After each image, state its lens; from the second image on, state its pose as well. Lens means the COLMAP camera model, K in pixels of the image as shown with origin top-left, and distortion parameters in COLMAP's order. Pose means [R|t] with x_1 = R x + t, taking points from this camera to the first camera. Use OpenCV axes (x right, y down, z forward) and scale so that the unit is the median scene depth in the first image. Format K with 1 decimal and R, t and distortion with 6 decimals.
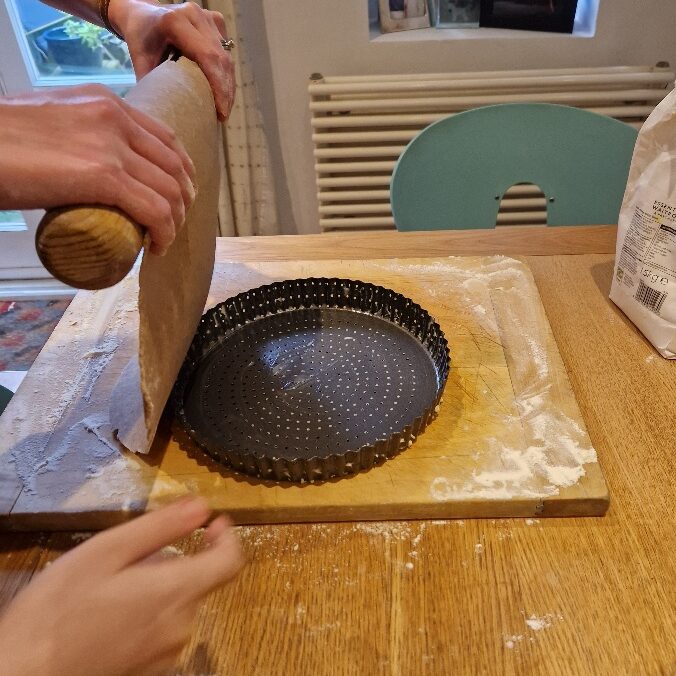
lens RADIAL K [[623.6, 0, 374.1], [0, 623.6, 339.8], [0, 0, 1]] dist [0.067529, -0.075196]
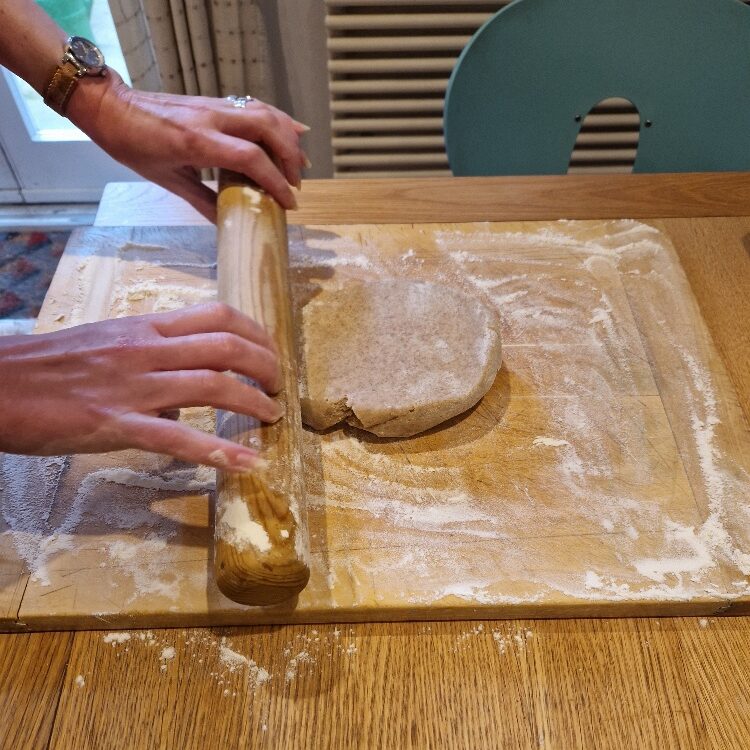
lens RADIAL K [[621.7, 0, 366.7], [0, 621.7, 450.6], [0, 0, 1]] dist [0.052368, -0.051176]
pose [[0.999655, 0.006519, 0.025431, -0.171224], [-0.013572, 0.957516, 0.288061, -0.116673], [-0.022472, -0.288307, 0.957274, 0.312309]]
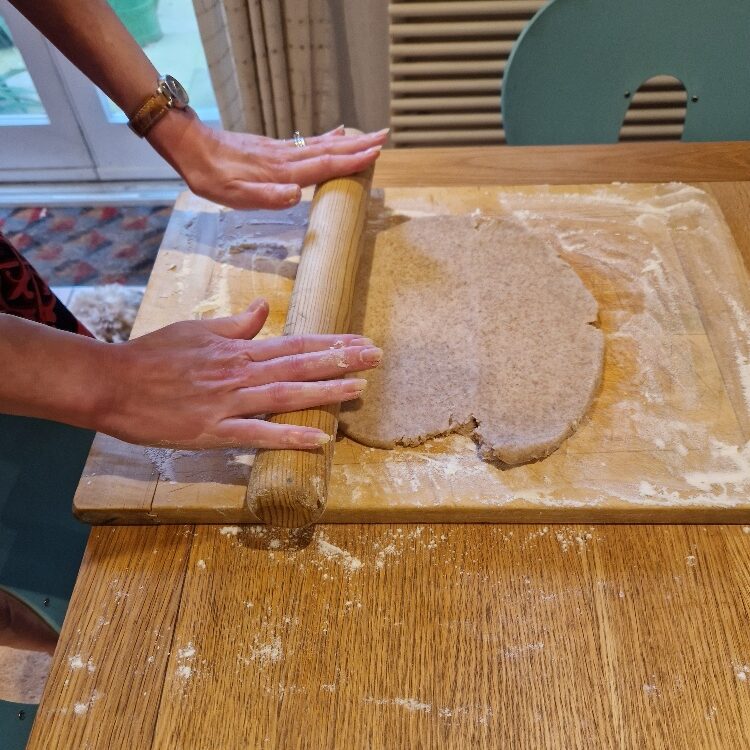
lens RADIAL K [[627.2, 0, 378.0], [0, 627.2, 407.3], [0, 0, 1]] dist [0.045175, -0.046540]
pose [[0.999598, 0.020230, -0.019872, -0.225525], [-0.014524, 0.967115, 0.253926, -0.078258], [0.024355, -0.253535, 0.967019, 0.179681]]
